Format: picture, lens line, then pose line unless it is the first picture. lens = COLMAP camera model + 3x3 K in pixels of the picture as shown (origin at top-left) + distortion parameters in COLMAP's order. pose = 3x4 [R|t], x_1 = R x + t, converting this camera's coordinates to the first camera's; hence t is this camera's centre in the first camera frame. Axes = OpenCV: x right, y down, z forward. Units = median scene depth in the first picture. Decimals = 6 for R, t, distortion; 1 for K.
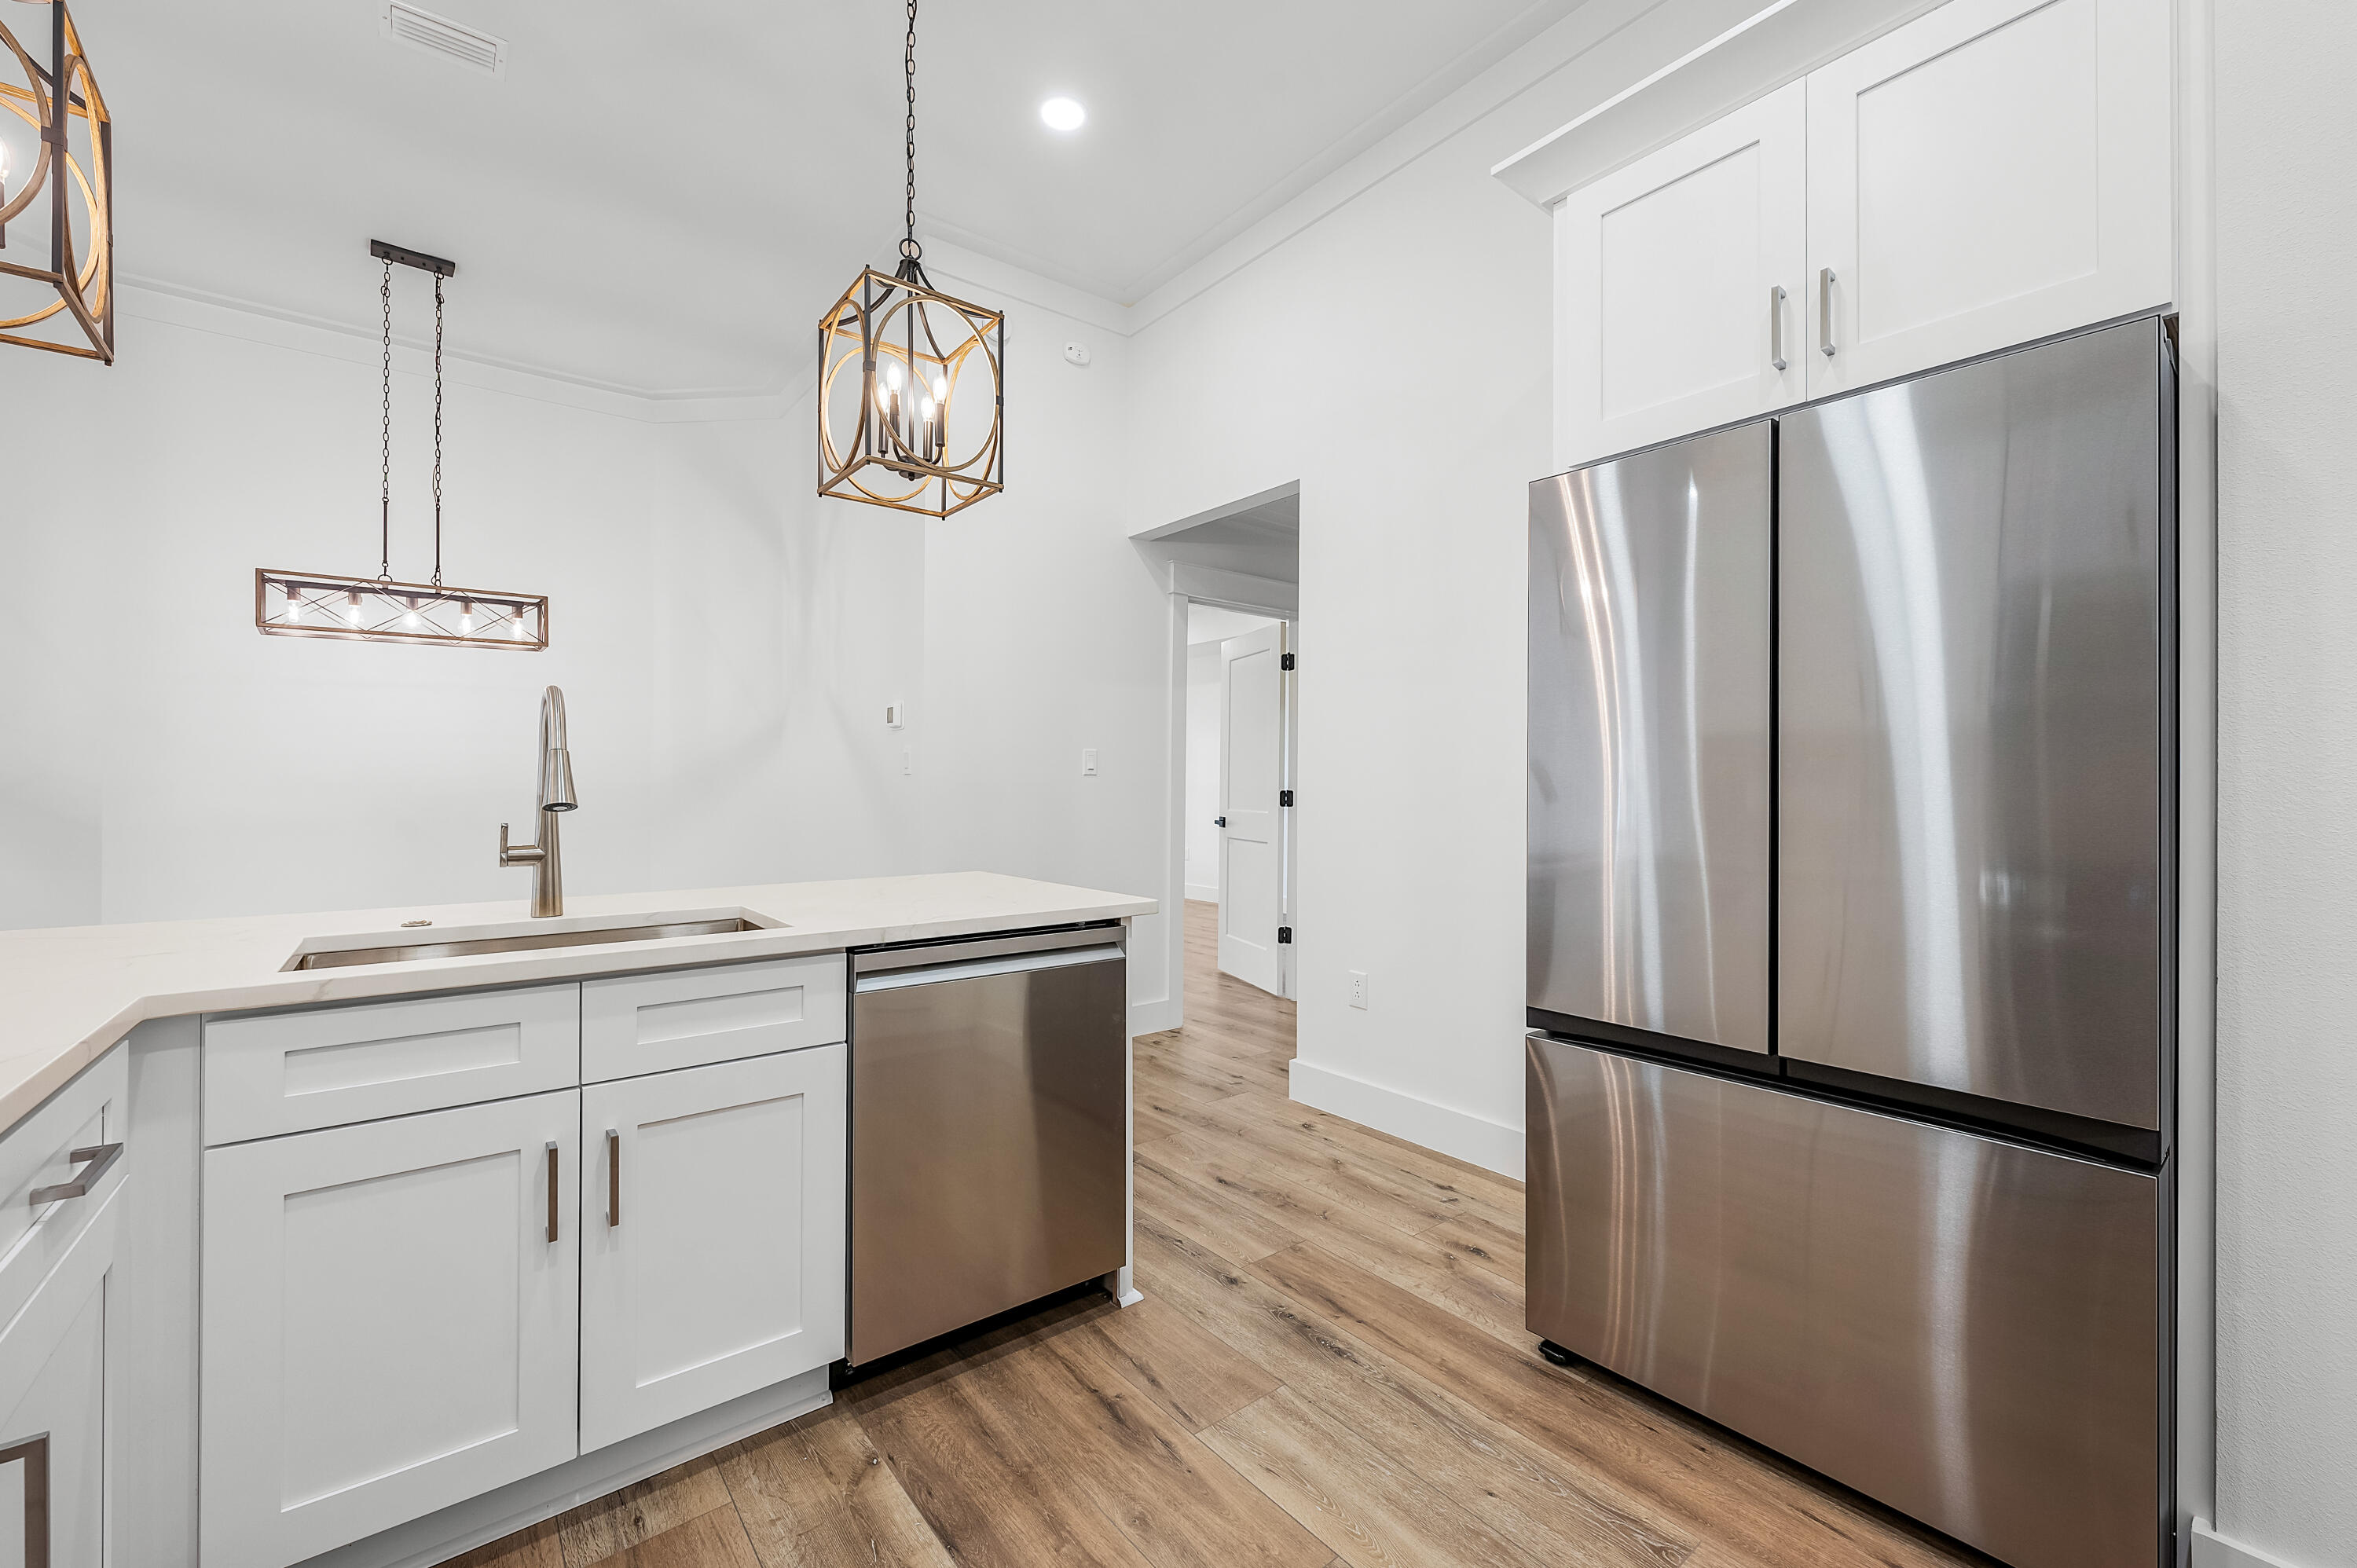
lens RADIAL K [[953.4, 0, 1181.4], [0, 953.4, 776.8], [0, 0, 1]] dist [0.001283, -0.001050]
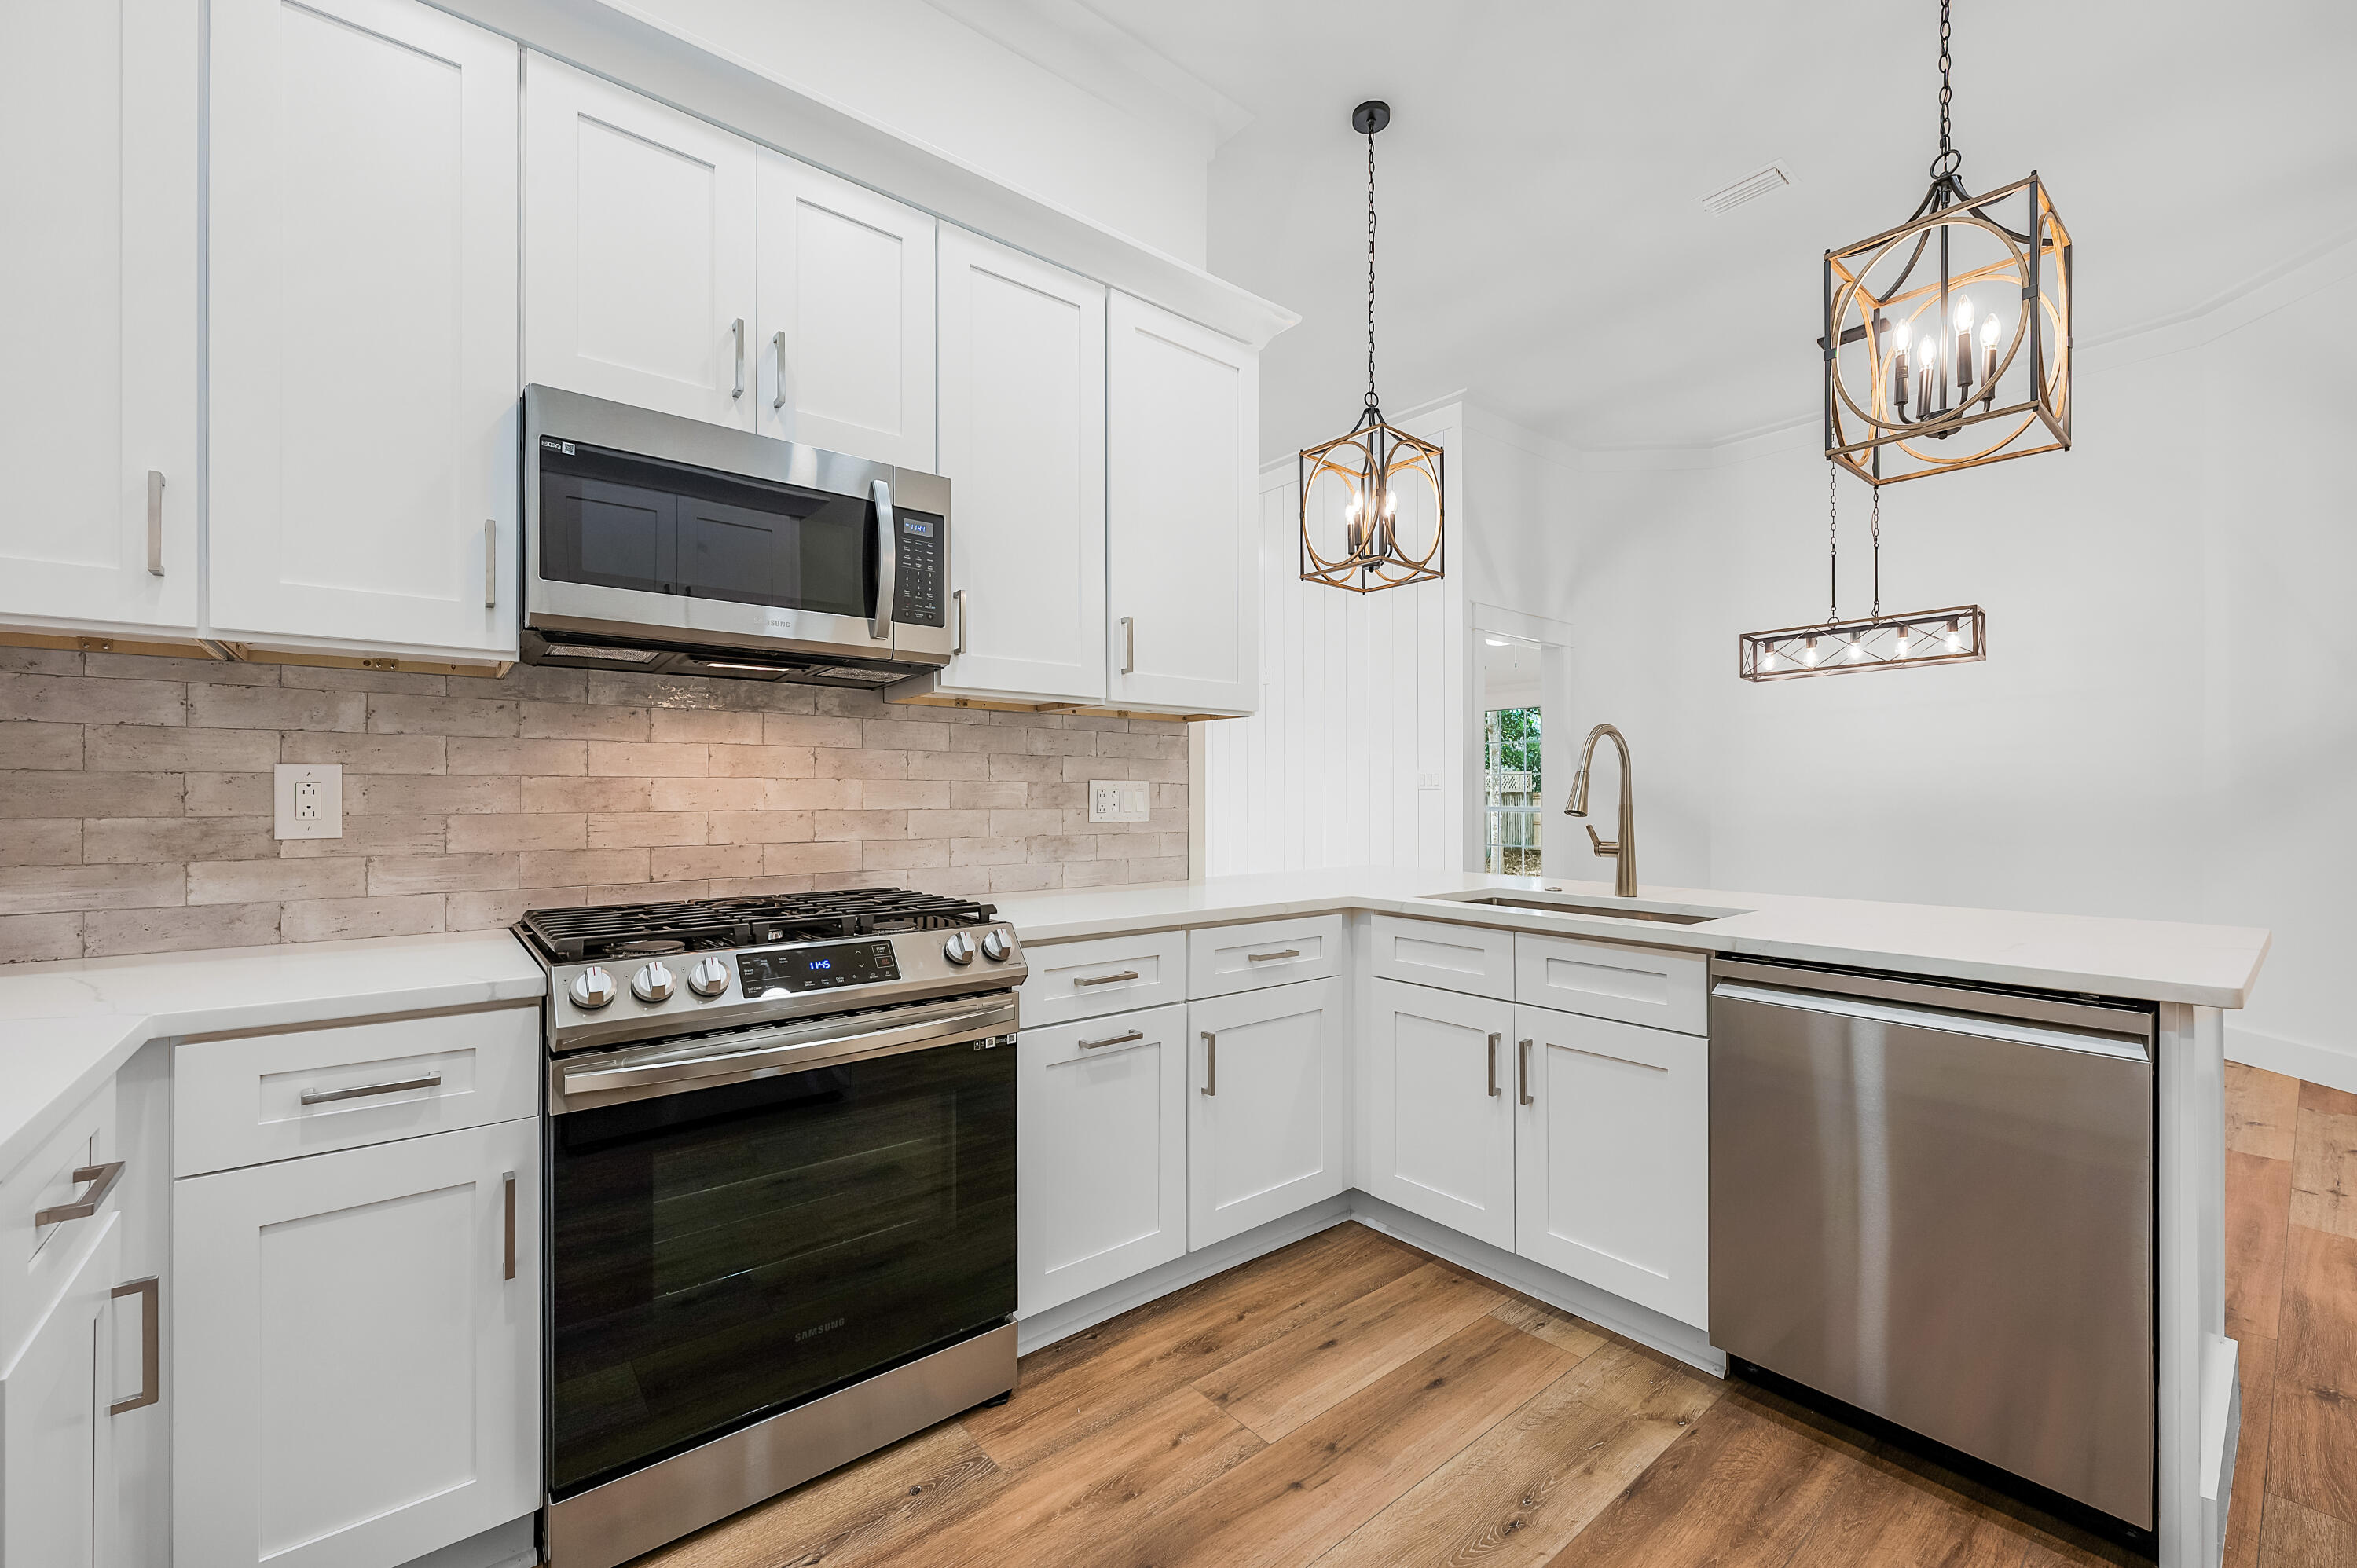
lens RADIAL K [[953.4, 0, 1176.8], [0, 953.4, 788.7], [0, 0, 1]] dist [0.001283, -0.001050]
pose [[0.015360, -0.007833, -0.999851, 0.705566], [0.007846, 0.999939, -0.007713, 0.001955], [0.999851, -0.007726, 0.015420, 0.388059]]
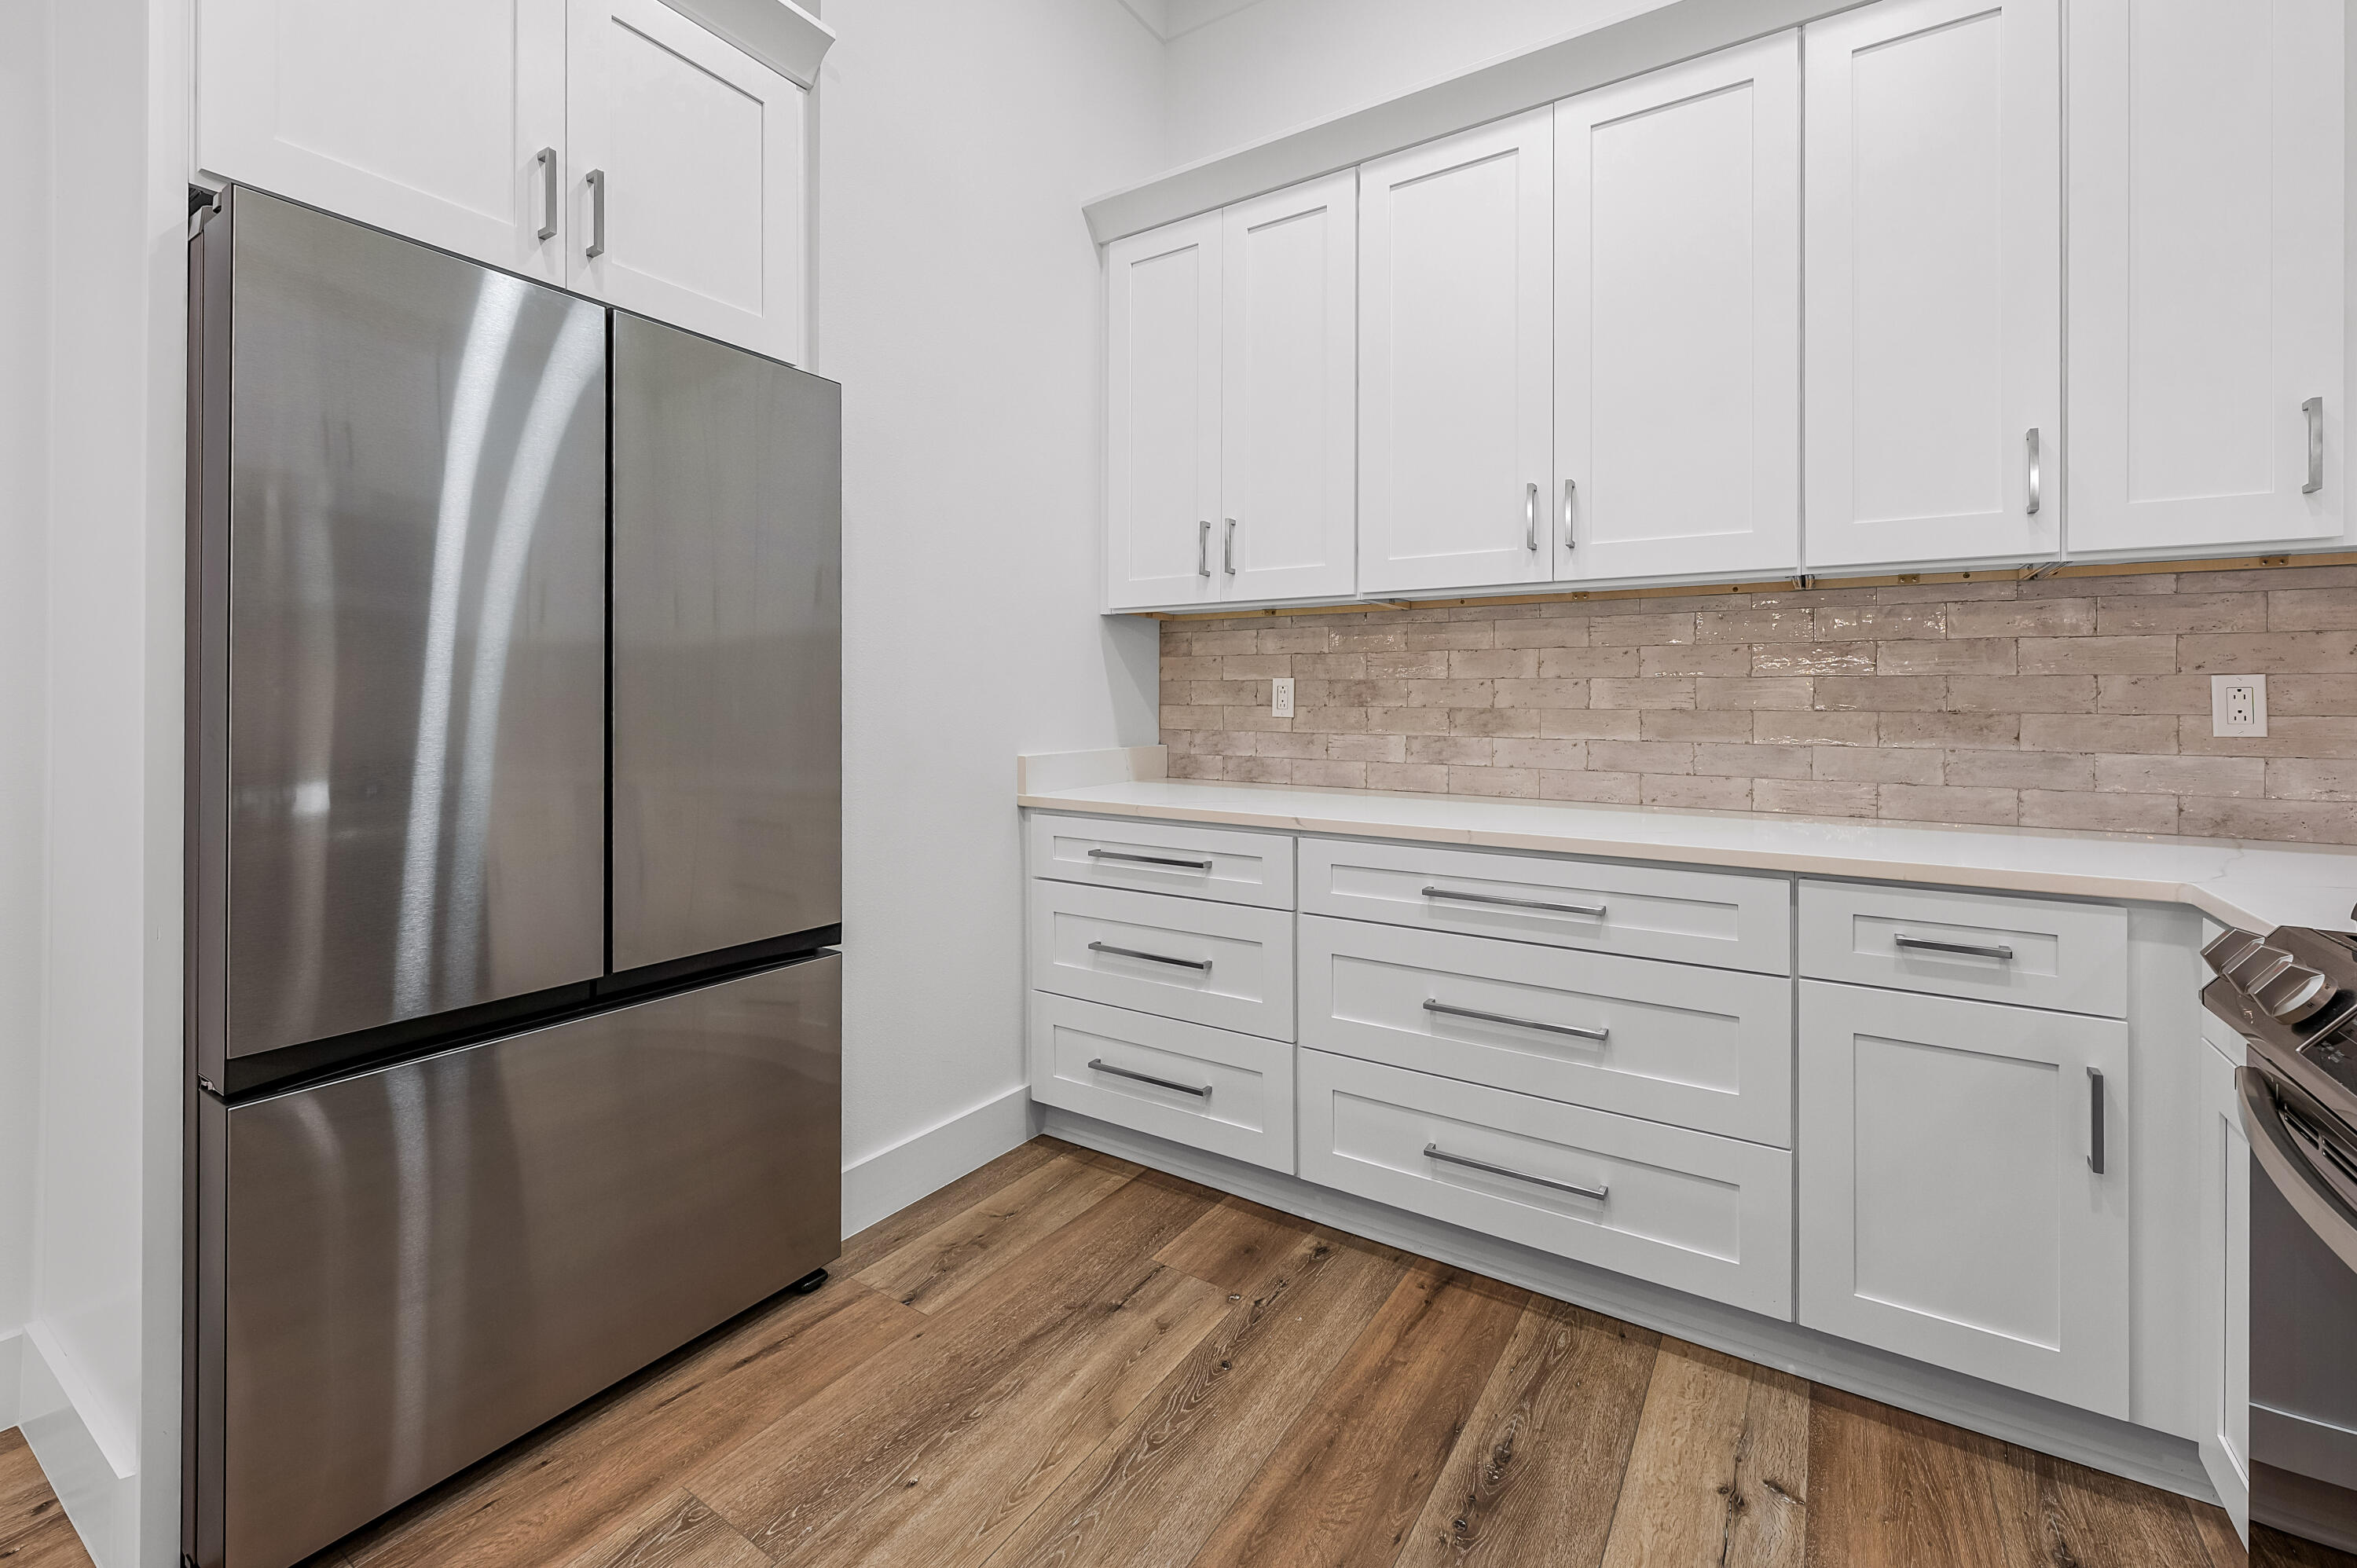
lens RADIAL K [[1023.5, 0, 1111.1], [0, 1023.5, 700.8], [0, 0, 1]] dist [-0.013796, 0.000723]
pose [[-0.293917, -0.002615, 0.955827, -0.477218], [-0.007164, 0.999974, 0.000533, 0.005128], [-0.955804, -0.006690, -0.293929, 0.767317]]
